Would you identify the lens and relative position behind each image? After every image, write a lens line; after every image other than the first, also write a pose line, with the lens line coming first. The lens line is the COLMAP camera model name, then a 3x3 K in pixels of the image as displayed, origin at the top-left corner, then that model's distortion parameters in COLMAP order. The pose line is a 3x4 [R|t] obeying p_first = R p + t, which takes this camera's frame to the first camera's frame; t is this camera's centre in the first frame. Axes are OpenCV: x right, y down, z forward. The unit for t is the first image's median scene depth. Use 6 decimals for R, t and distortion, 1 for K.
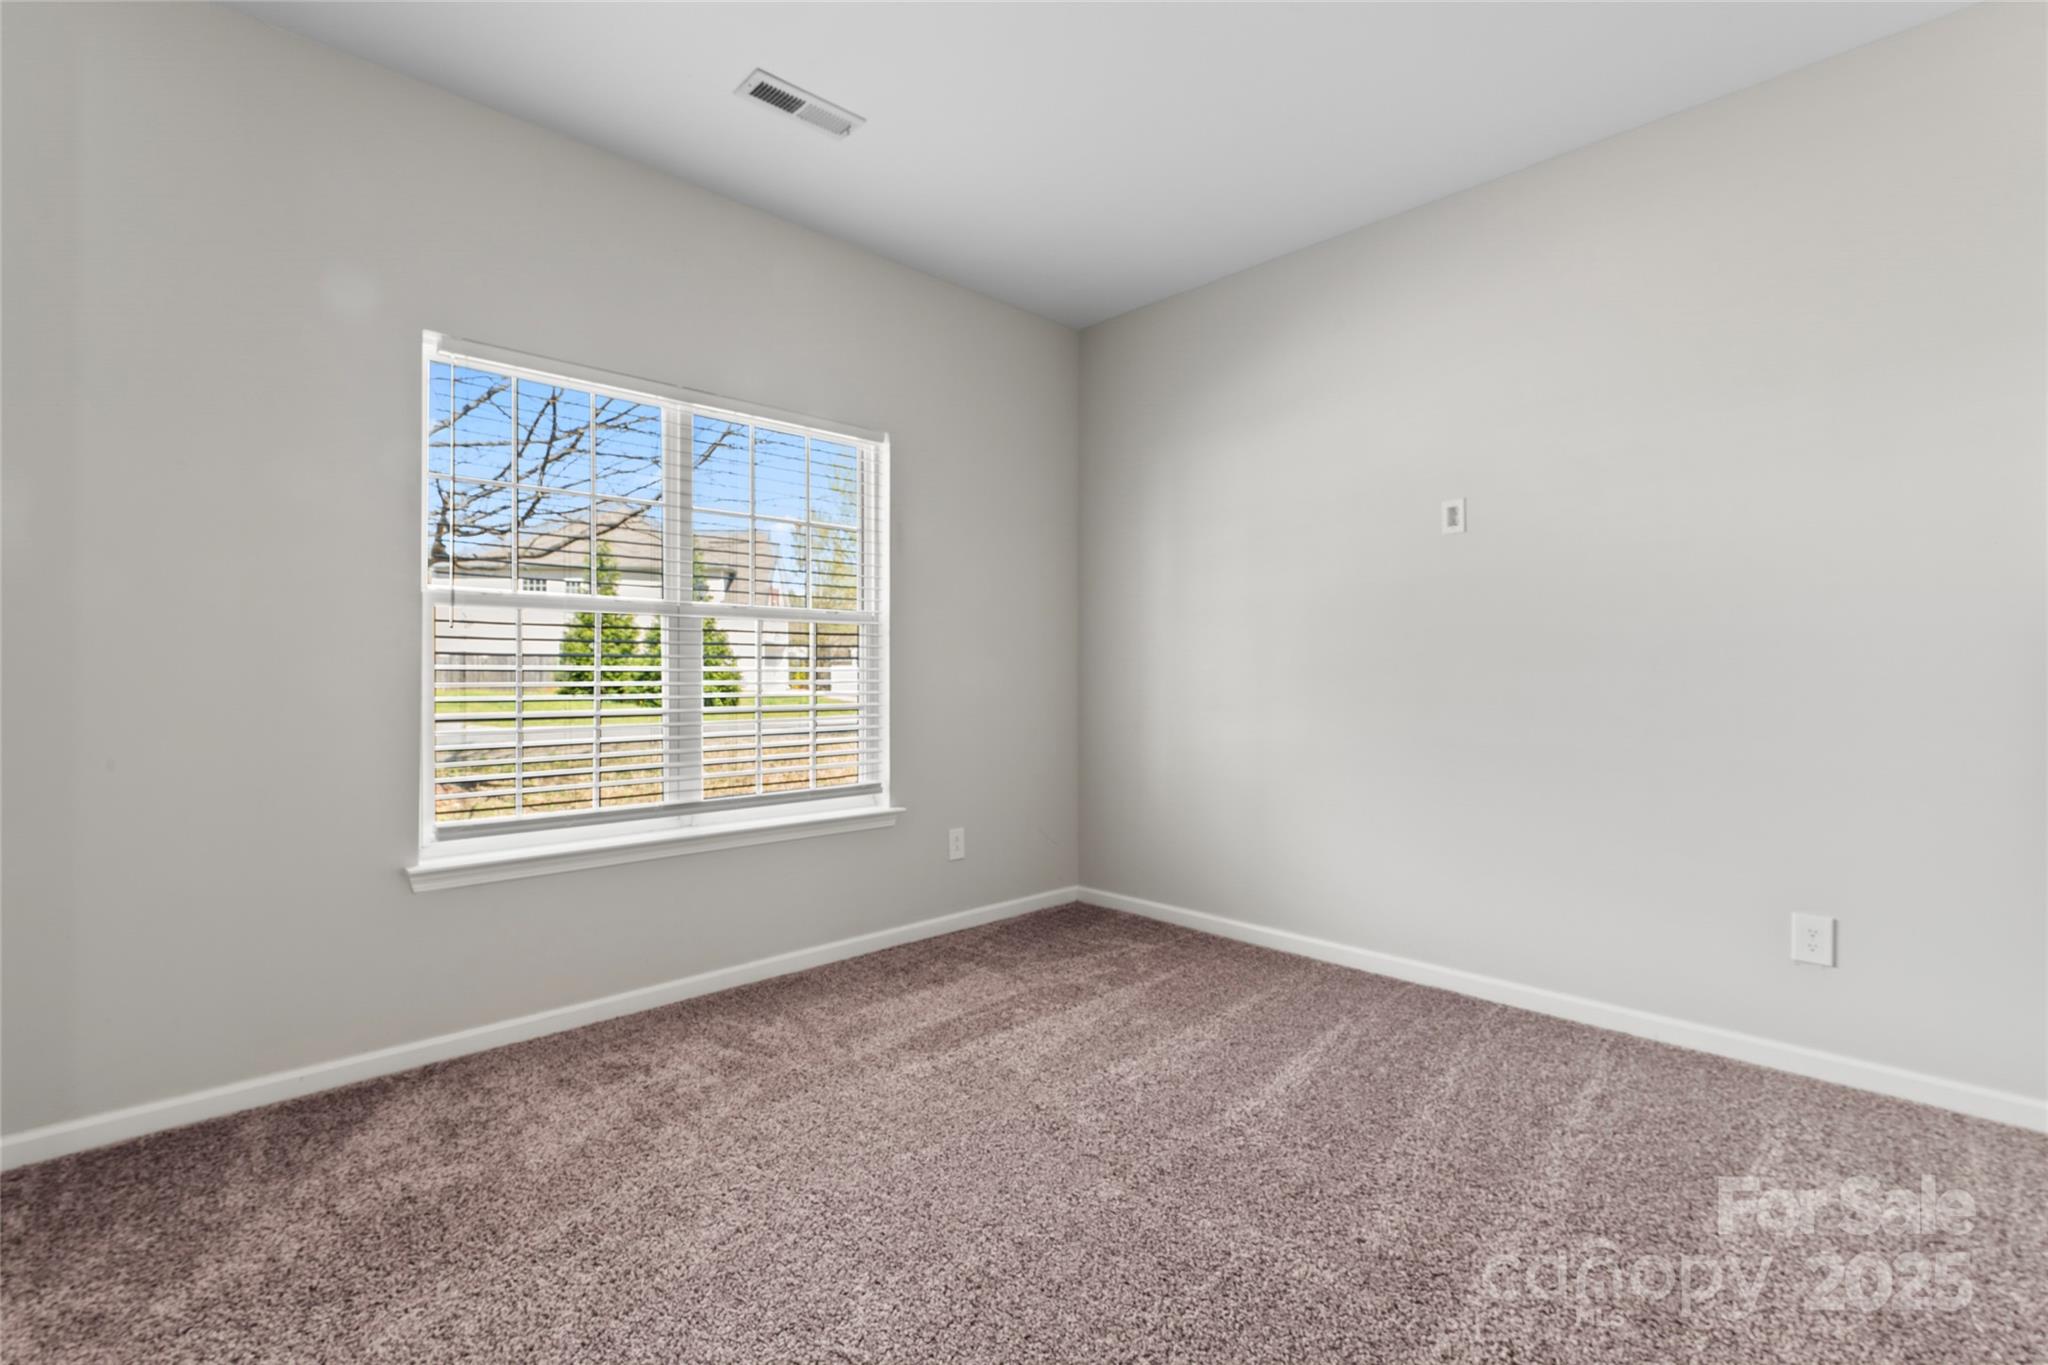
lens RADIAL K [[919.6, 0, 1011.2], [0, 919.6, 673.3], [0, 0, 1]] dist [-0.004265, 0.001487]
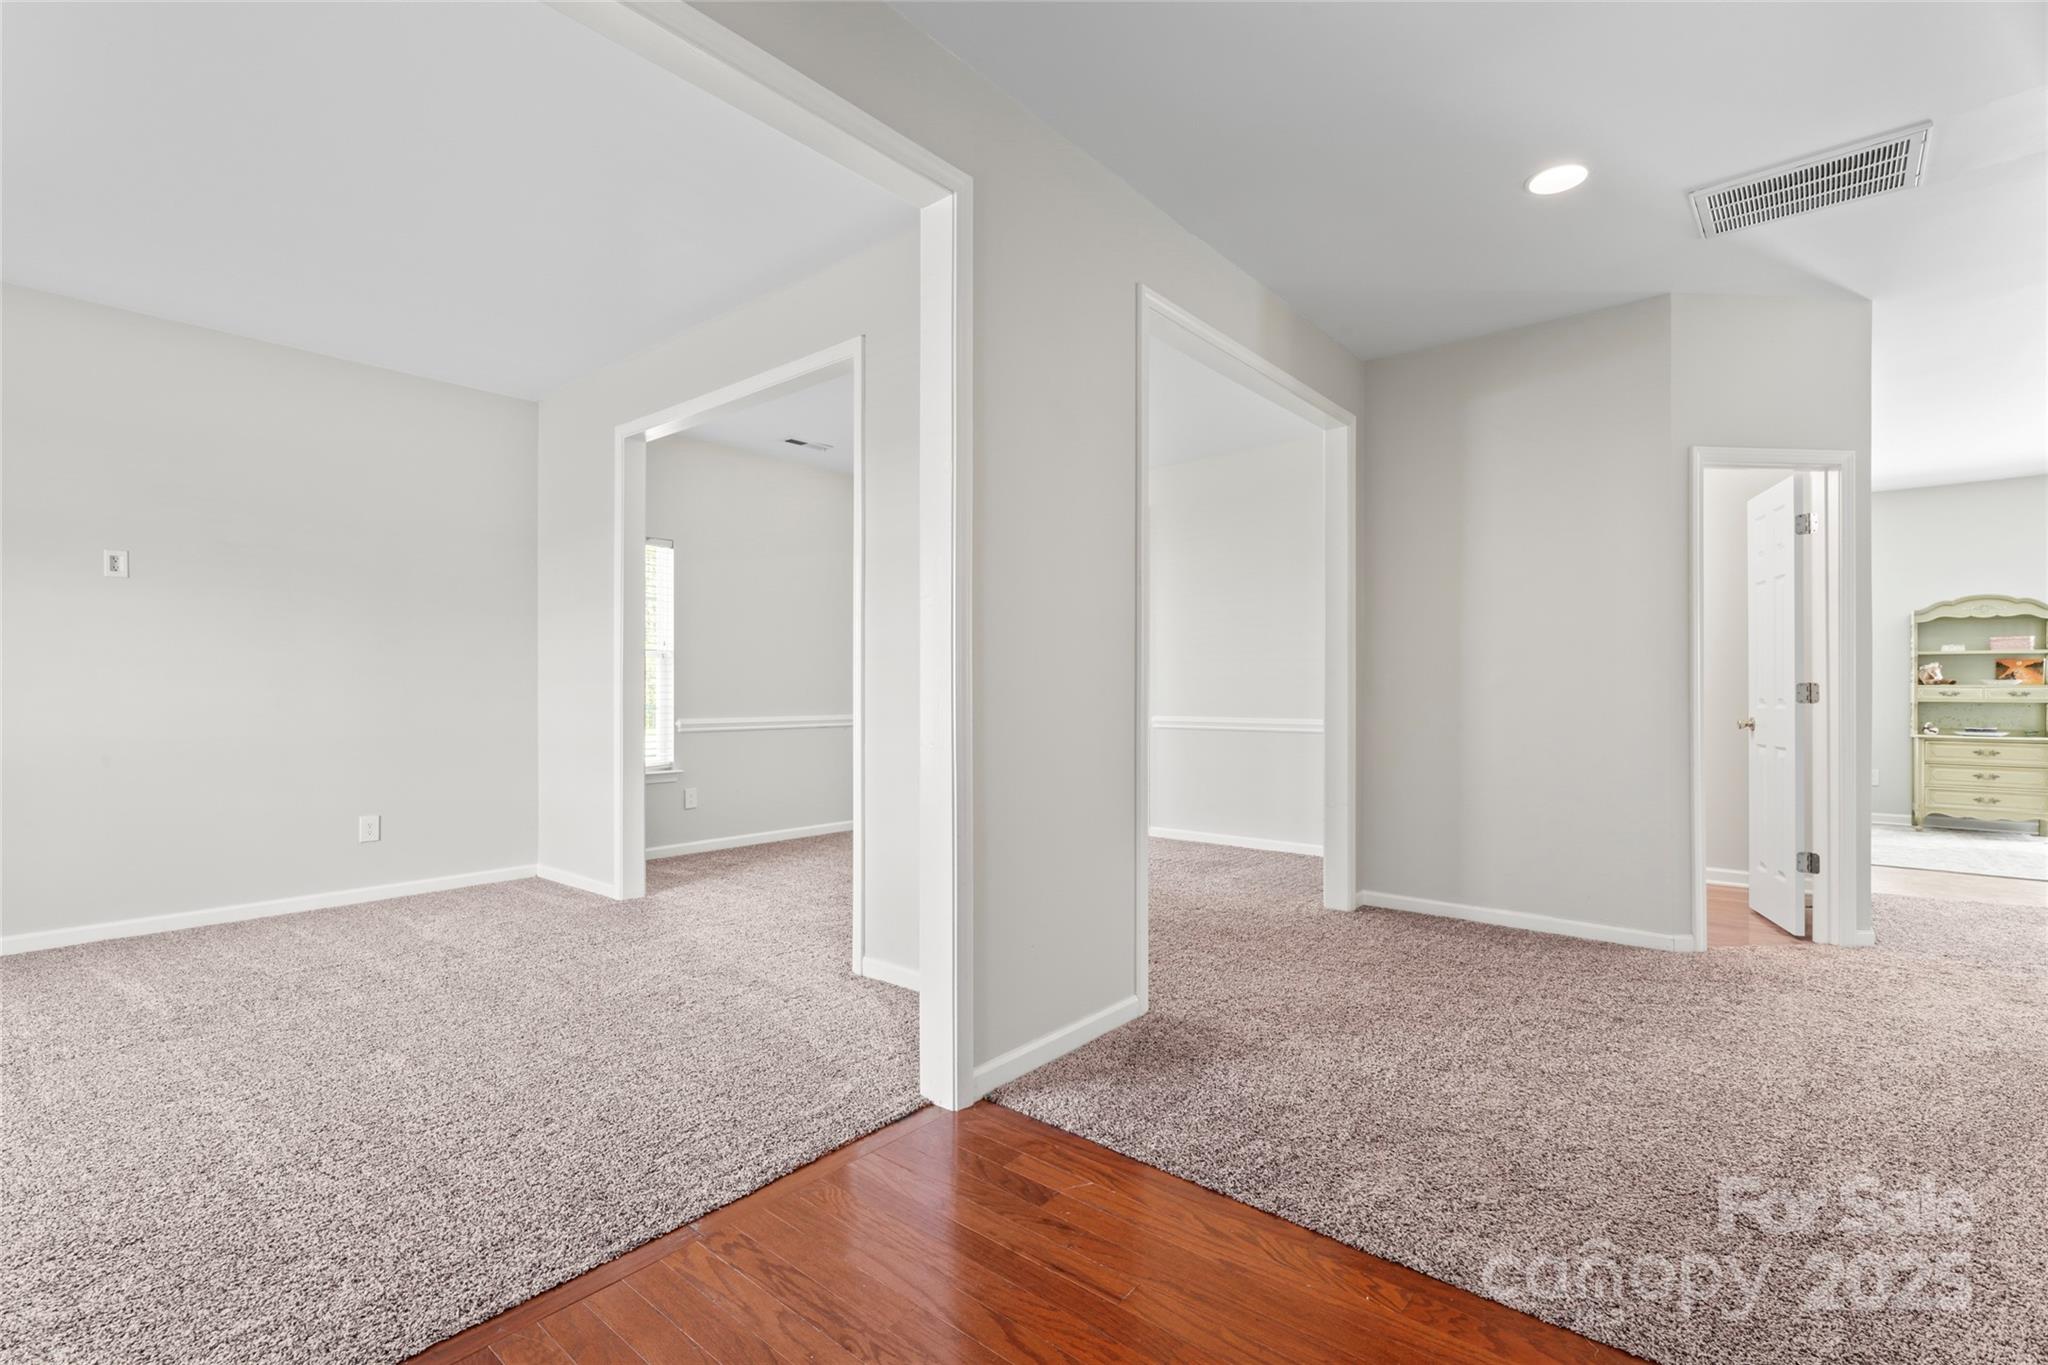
lens RADIAL K [[919.6, 0, 1026.5], [0, 919.6, 688.0], [0, 0, 1]] dist [-0.004265, 0.001487]
pose [[-0.126412, 0.003129, 0.991973, -0.995885], [-0.006388, 0.999972, -0.003969, -0.002805], [-0.991957, -0.006839, -0.126388, -0.091569]]
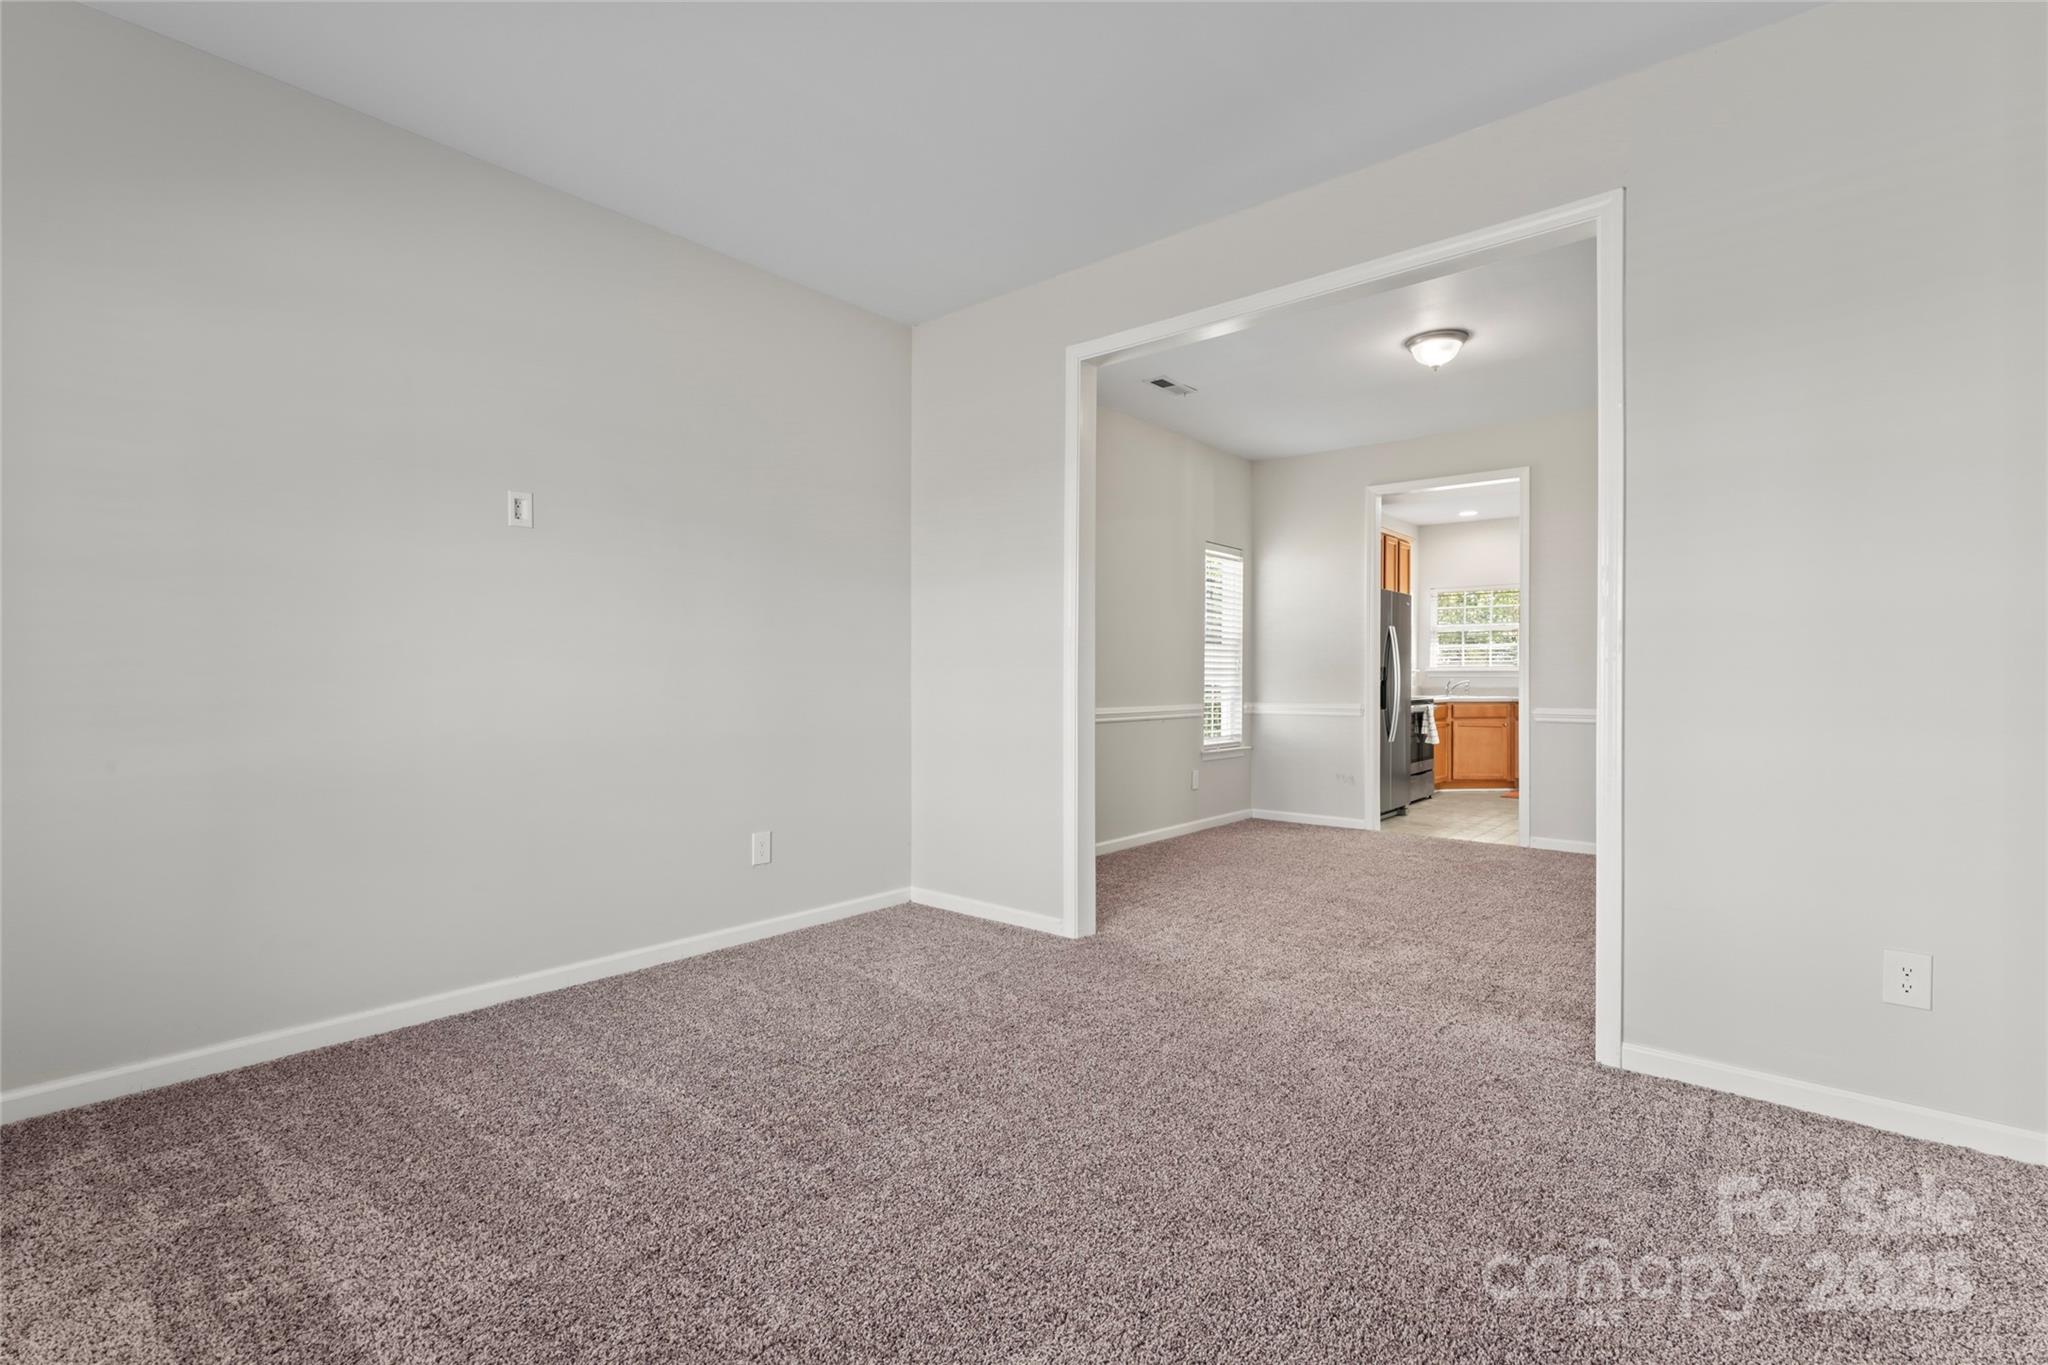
lens RADIAL K [[919.6, 0, 1026.9], [0, 919.6, 677.2], [0, 0, 1]] dist [-0.004265, 0.001487]
pose [[-0.114454, 0.002558, 0.993425, -0.583030], [-0.008738, 0.999955, -0.003581, 0.005703], [-0.993390, -0.009090, -0.114427, 0.618761]]
